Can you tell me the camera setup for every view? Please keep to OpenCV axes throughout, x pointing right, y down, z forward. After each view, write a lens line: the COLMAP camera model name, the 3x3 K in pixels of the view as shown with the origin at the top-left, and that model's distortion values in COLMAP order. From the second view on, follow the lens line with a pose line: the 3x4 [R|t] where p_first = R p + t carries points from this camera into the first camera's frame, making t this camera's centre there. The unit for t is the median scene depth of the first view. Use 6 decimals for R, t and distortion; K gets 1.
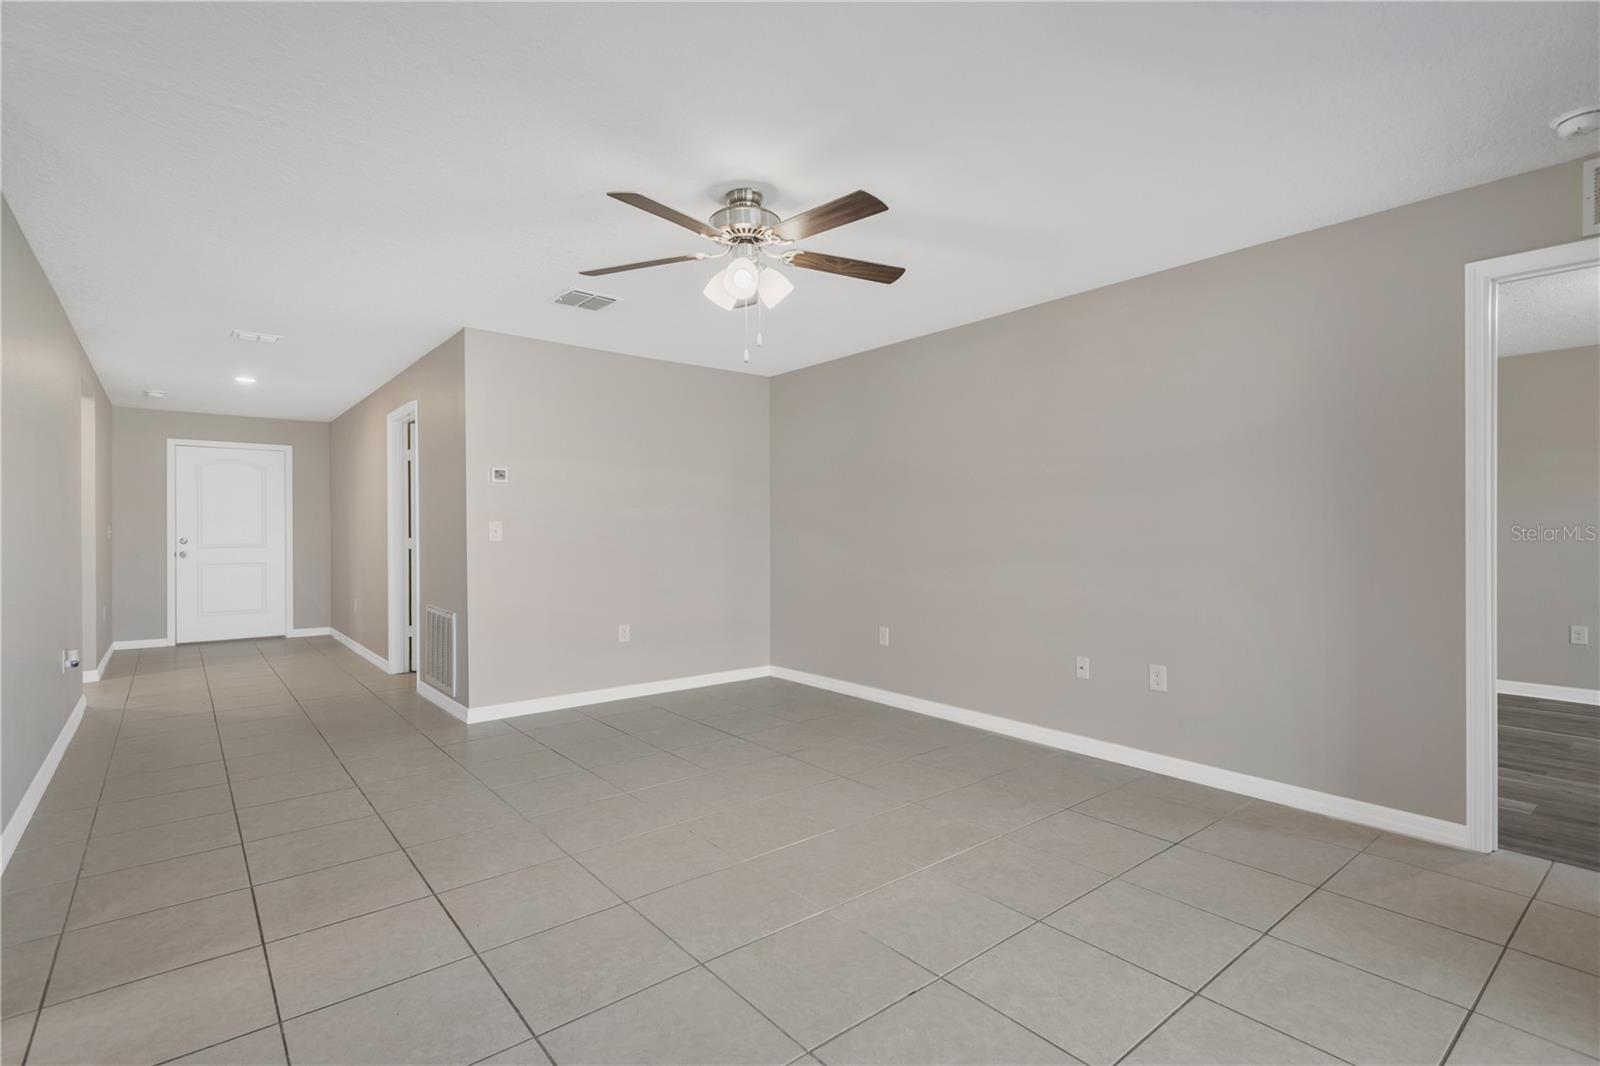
lens RADIAL K [[747.9, 0, 805.9], [0, 747.9, 536.3], [0, 0, 1]] dist [0.017784, -0.004993]
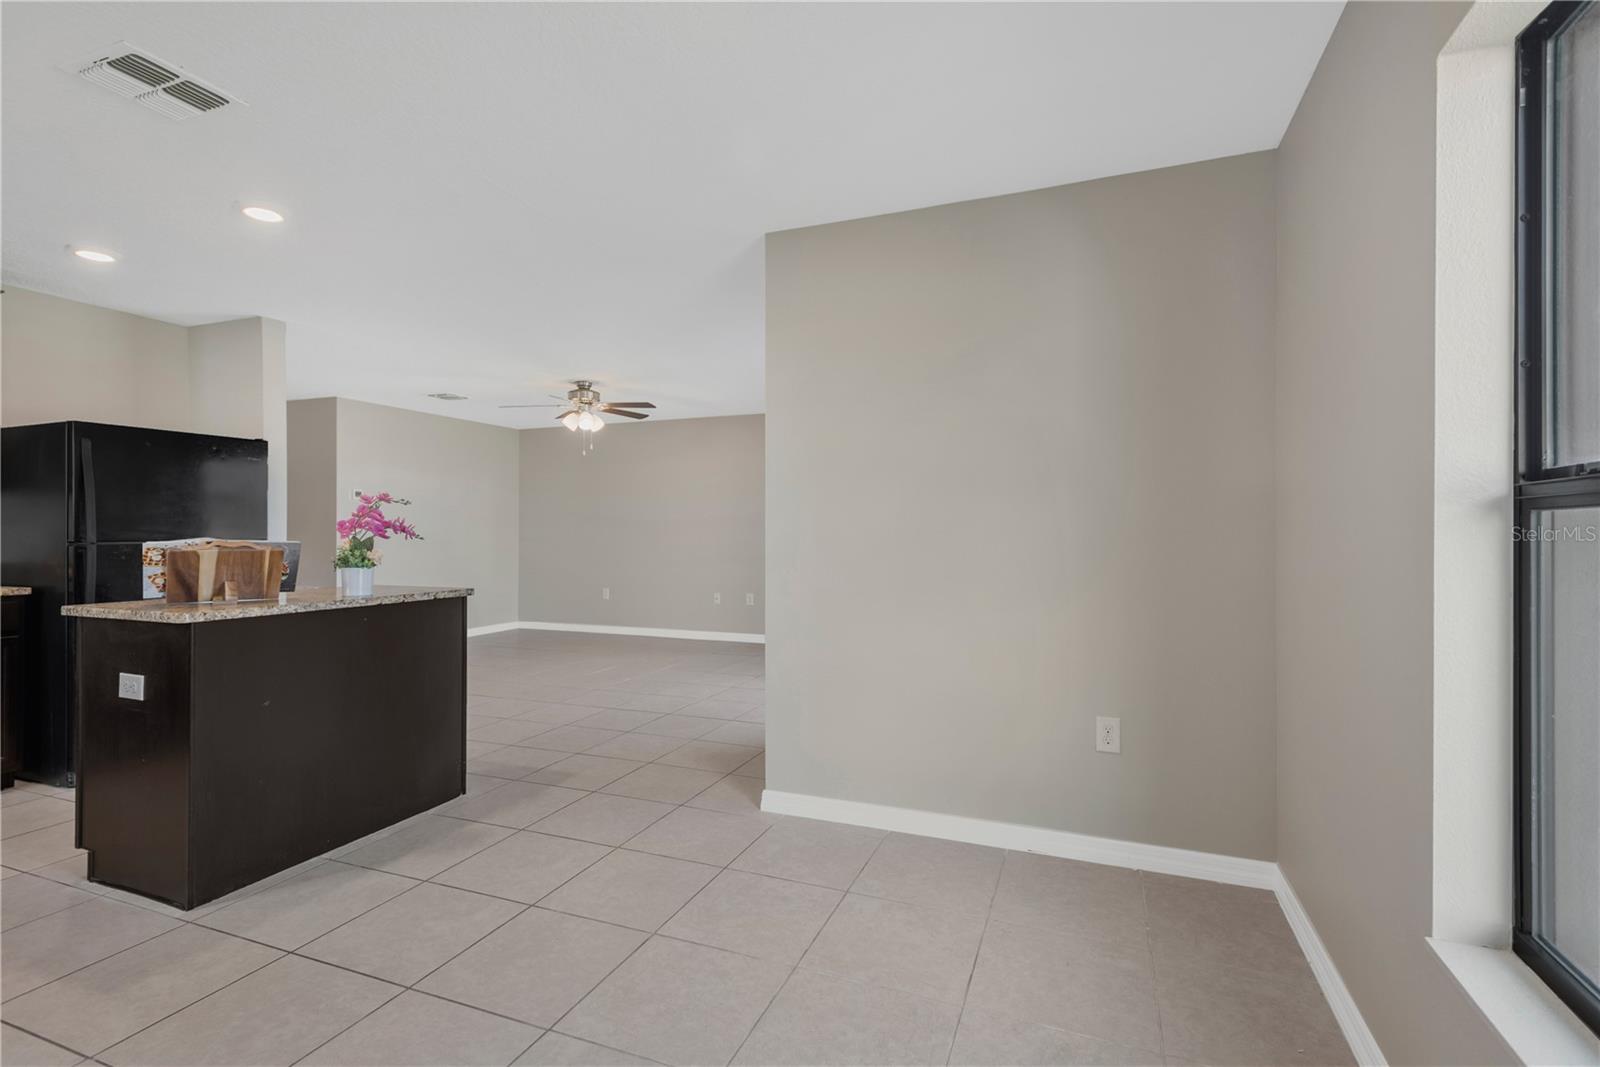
lens RADIAL K [[747.9, 0, 802.6], [0, 747.9, 533.6], [0, 0, 1]] dist [0.017784, -0.004993]
pose [[0.880614, 0.003313, 0.473822, -0.387408], [0.001005, 0.999960, -0.008858, 0.016233], [-0.473833, 0.008276, 0.880576, -0.892370]]
